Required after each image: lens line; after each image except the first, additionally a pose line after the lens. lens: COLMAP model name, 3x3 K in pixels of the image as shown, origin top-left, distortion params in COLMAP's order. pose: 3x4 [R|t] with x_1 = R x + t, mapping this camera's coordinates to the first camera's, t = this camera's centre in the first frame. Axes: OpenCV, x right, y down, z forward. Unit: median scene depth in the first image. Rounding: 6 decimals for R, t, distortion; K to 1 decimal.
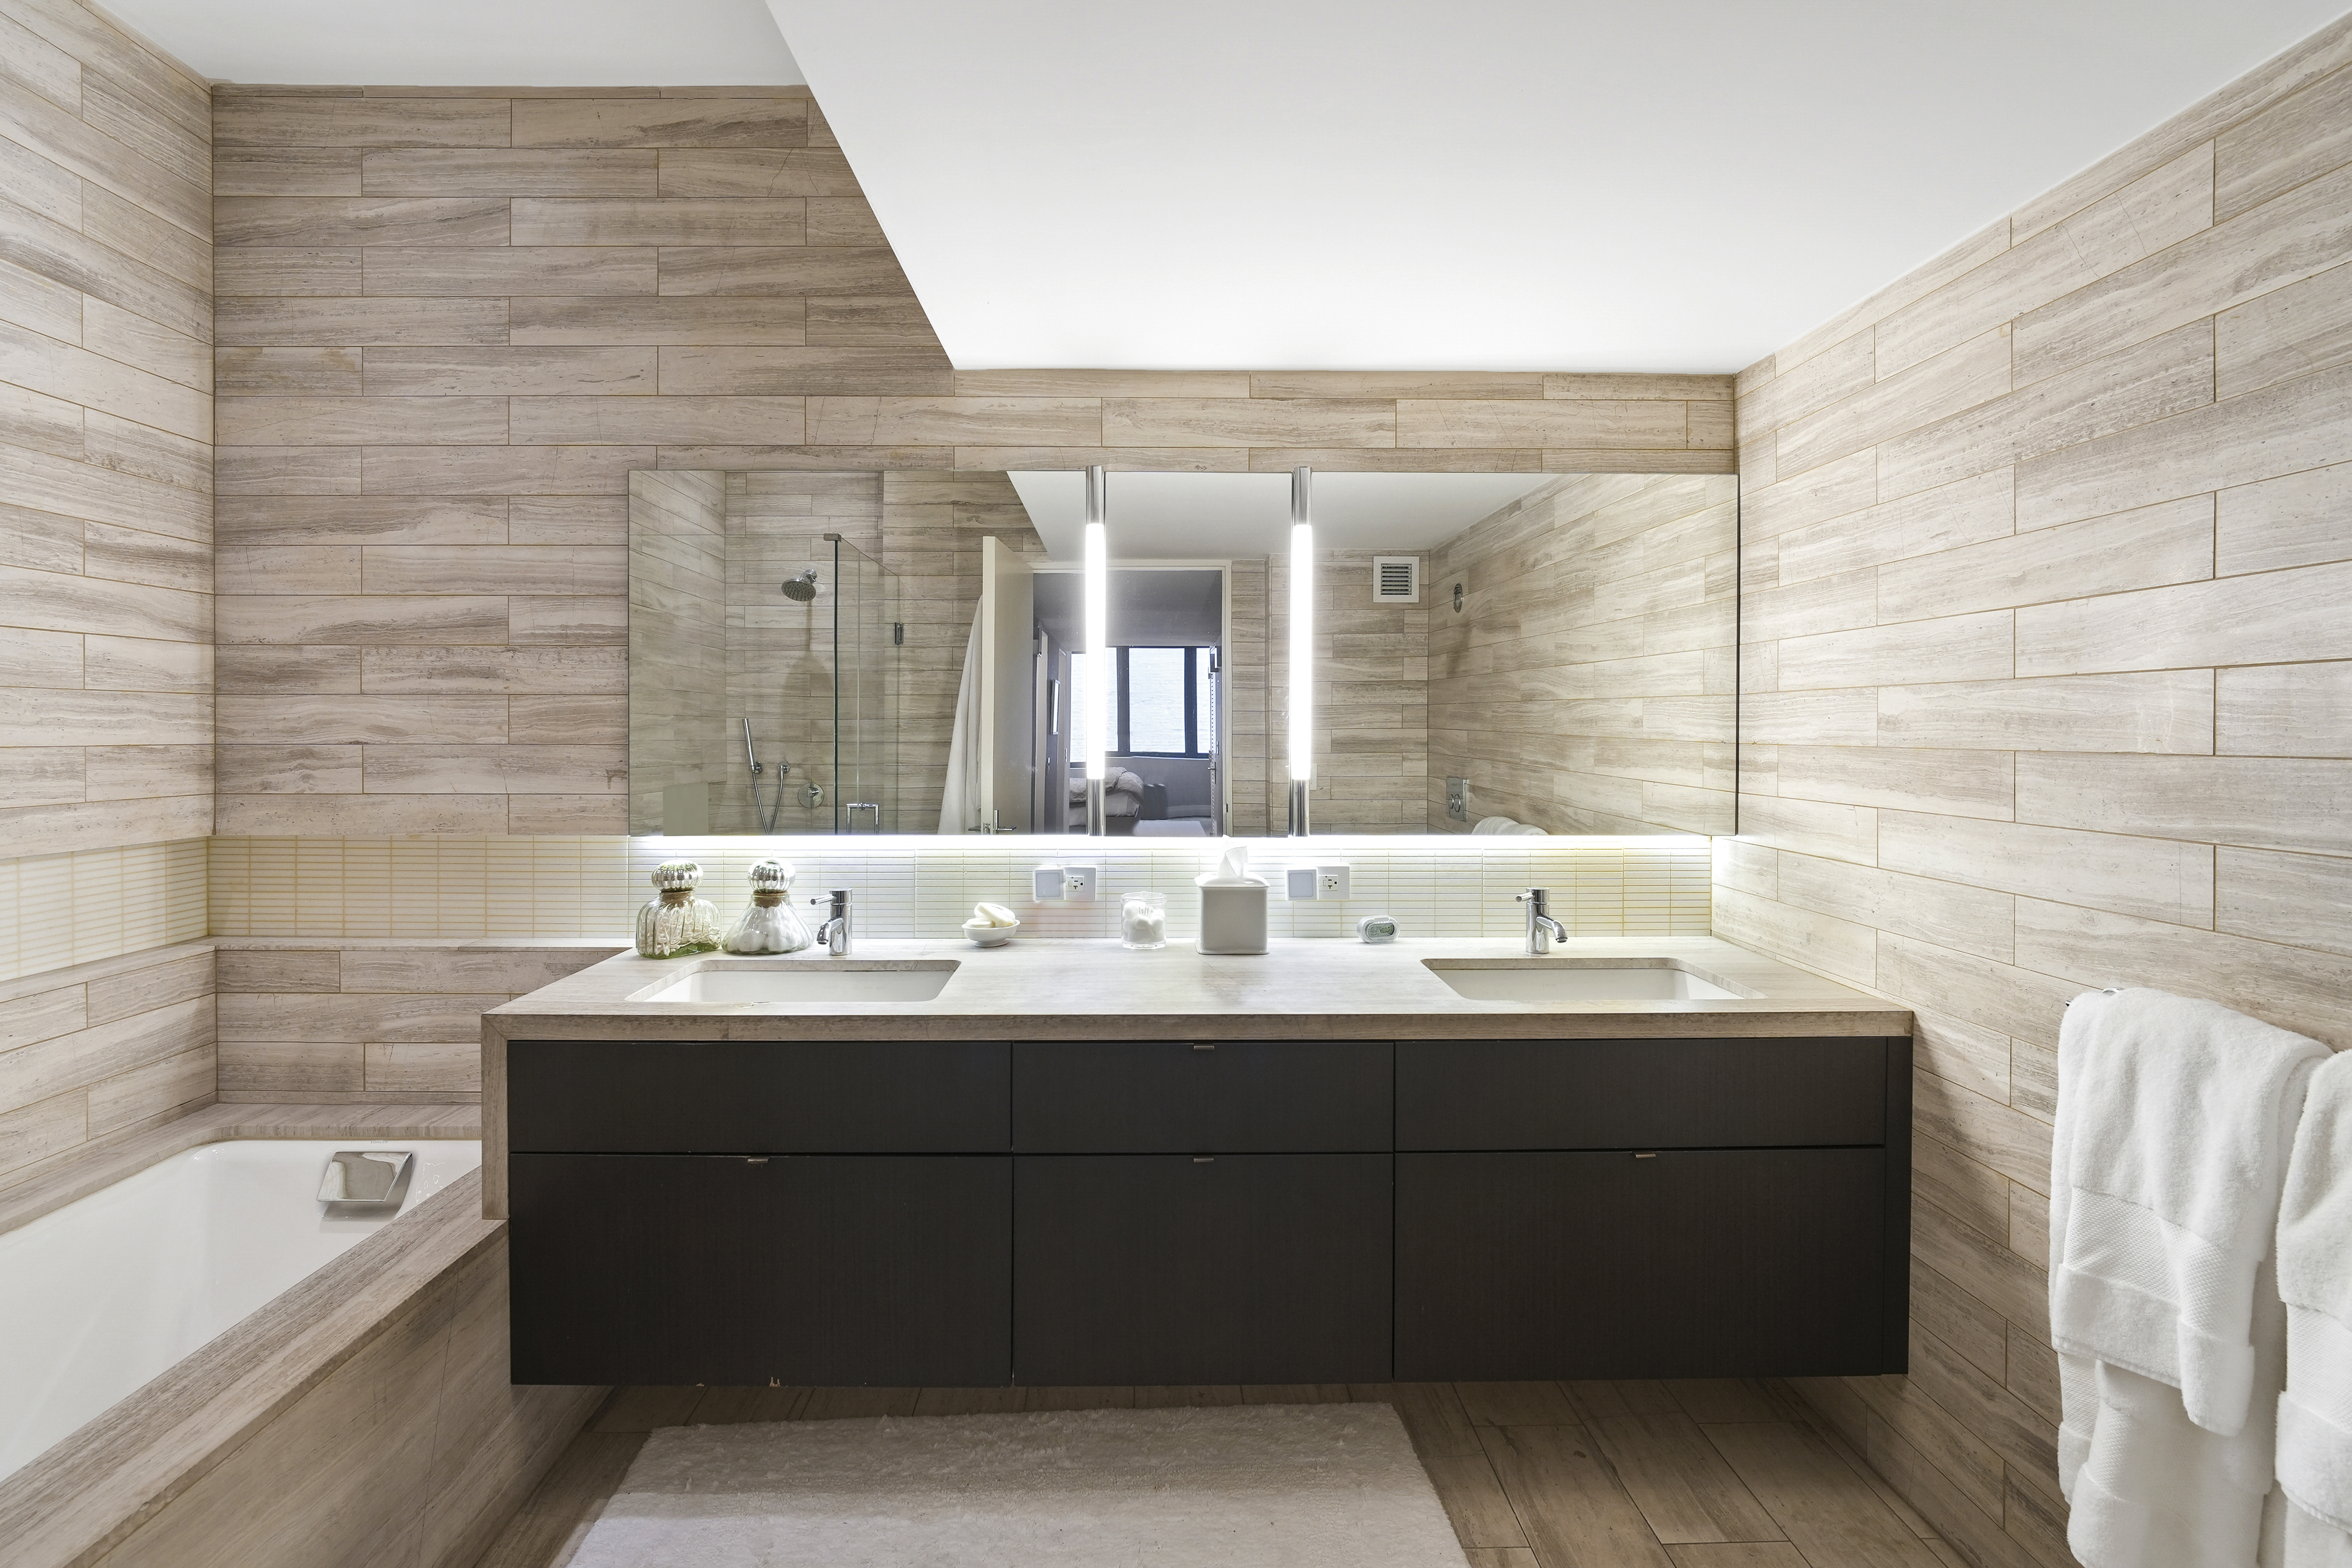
lens RADIAL K [[1132.3, 0, 937.2], [0, 1132.3, 804.5], [0, 0, 1]] dist [-0.027389, 0.024301]
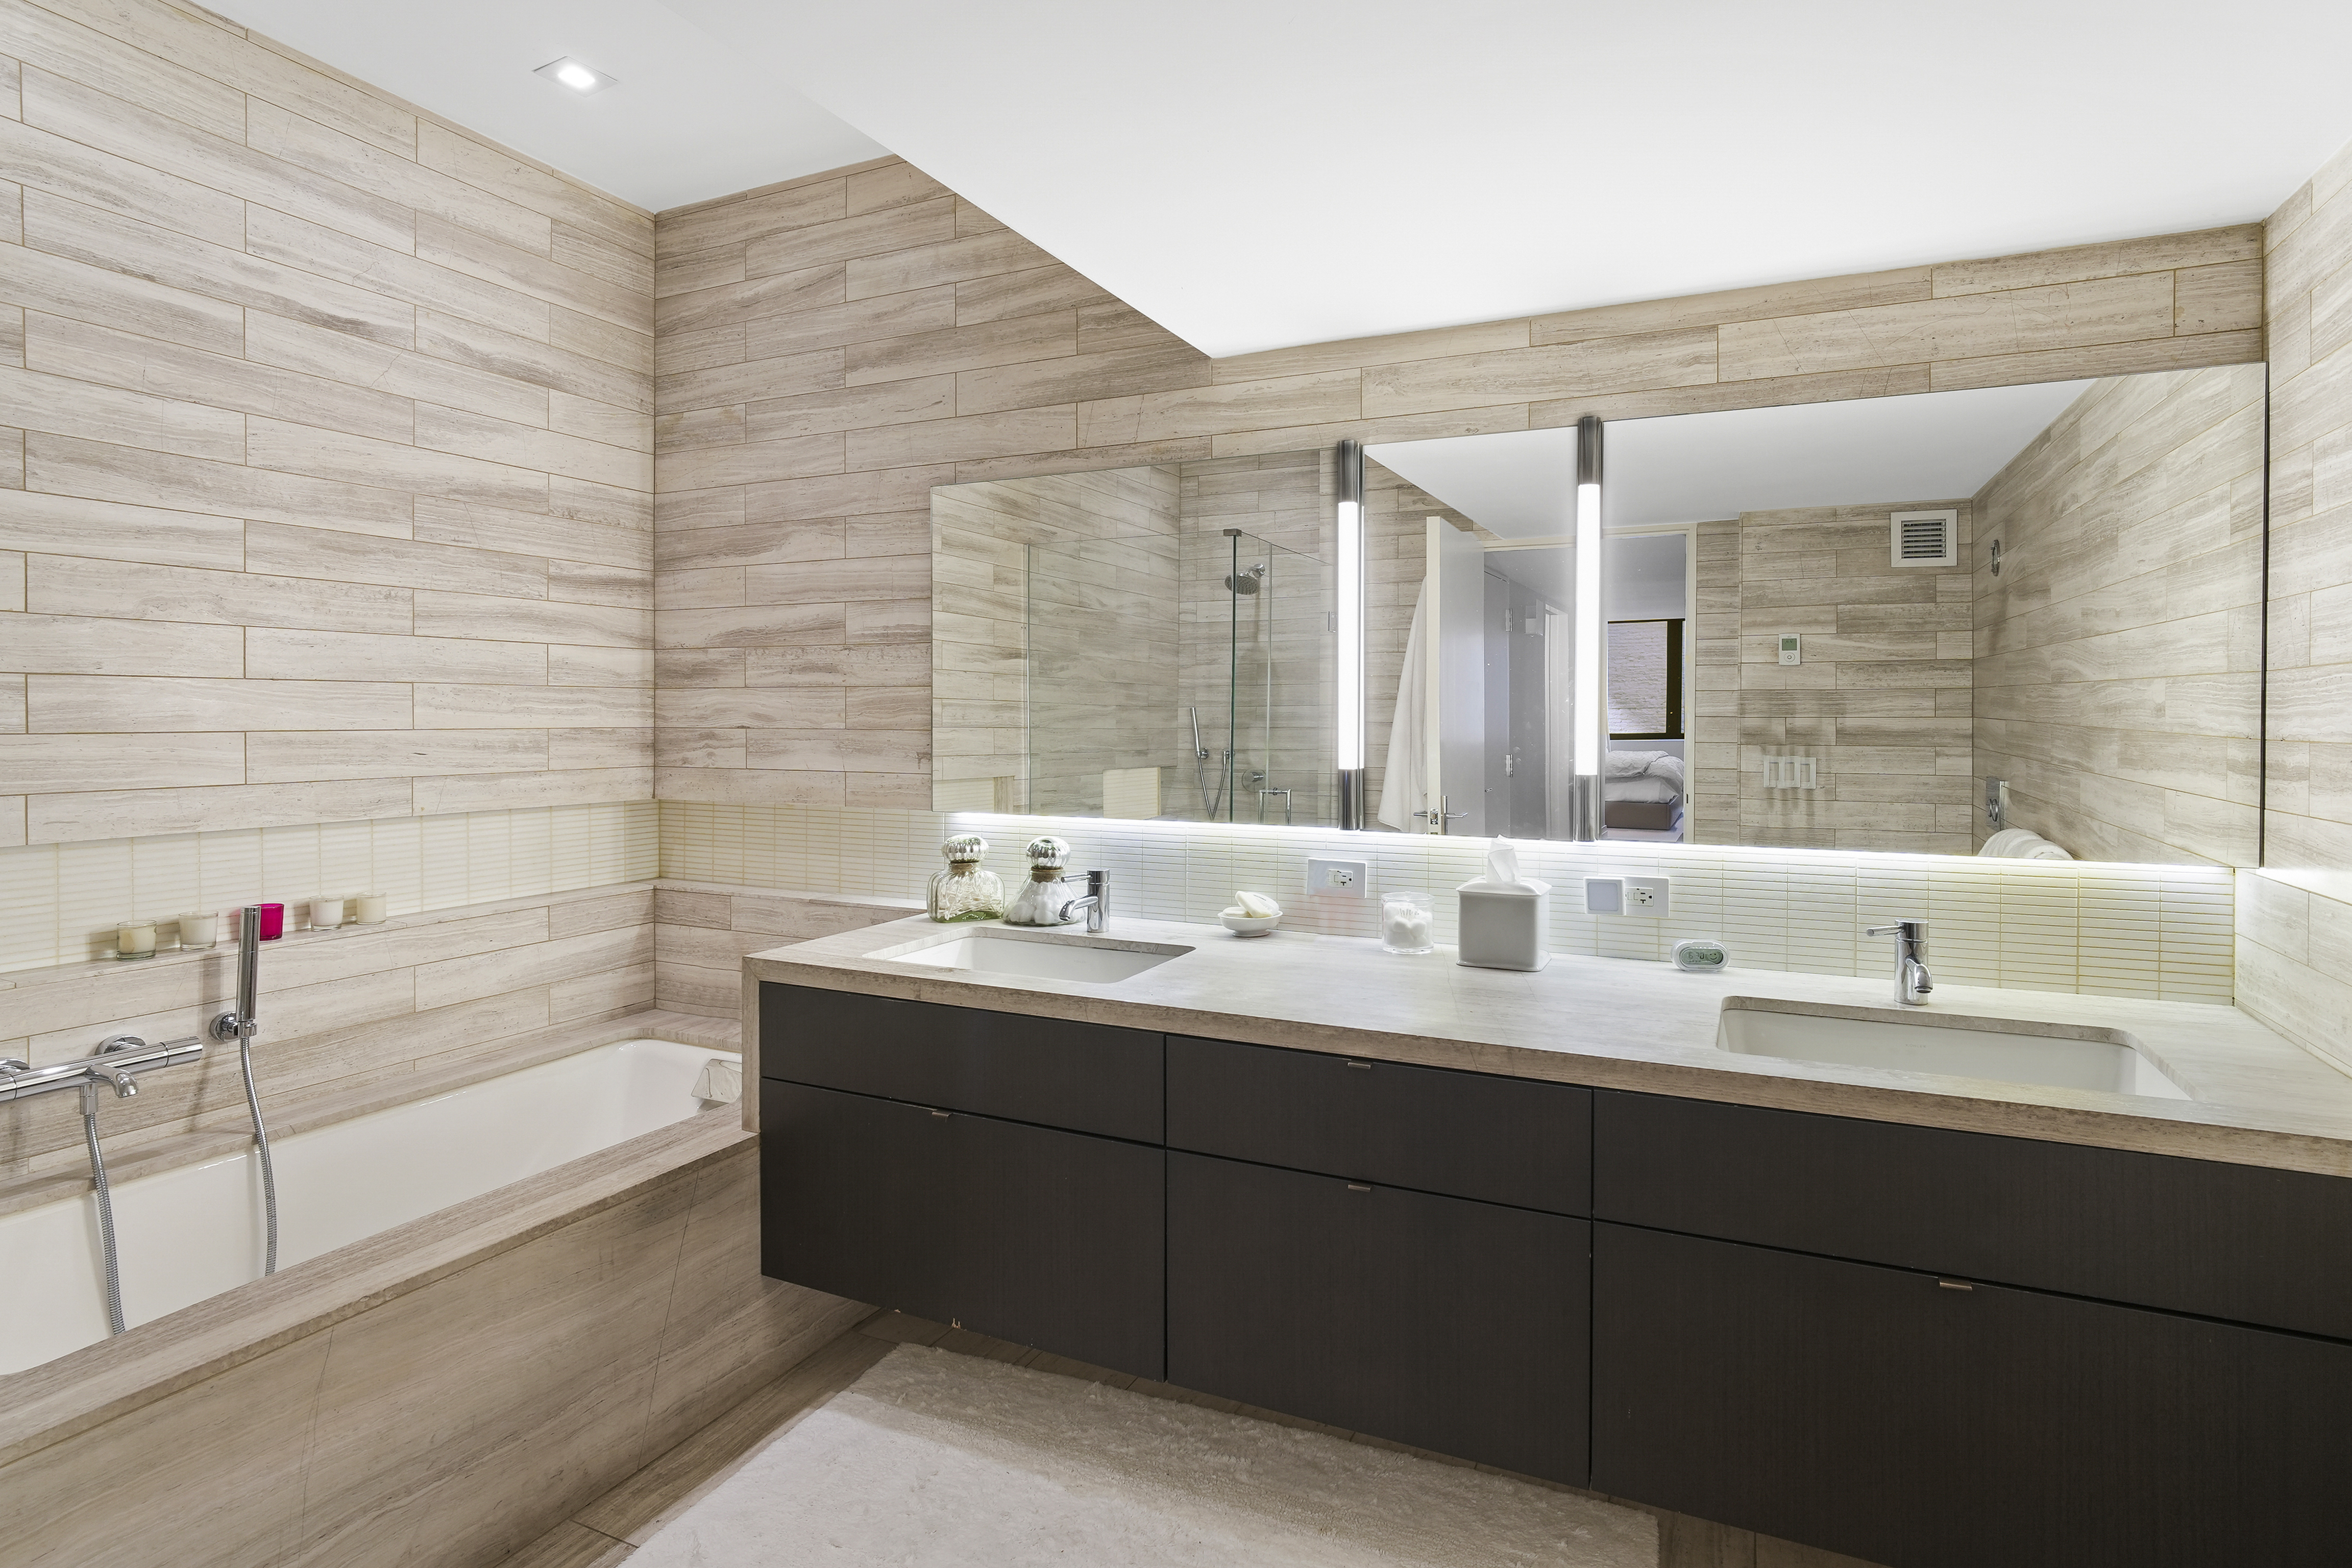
lens RADIAL K [[1054.9, 0, 1176.0], [0, 1054.9, 784.0], [0, 0, 1]] dist [-0.017650, 0.007696]
pose [[0.920165, 0.026932, -0.390603, 0.361505], [-0.028379, 0.999595, 0.002068, -0.008644], [0.390501, 0.009181, 0.920557, 0.130310]]
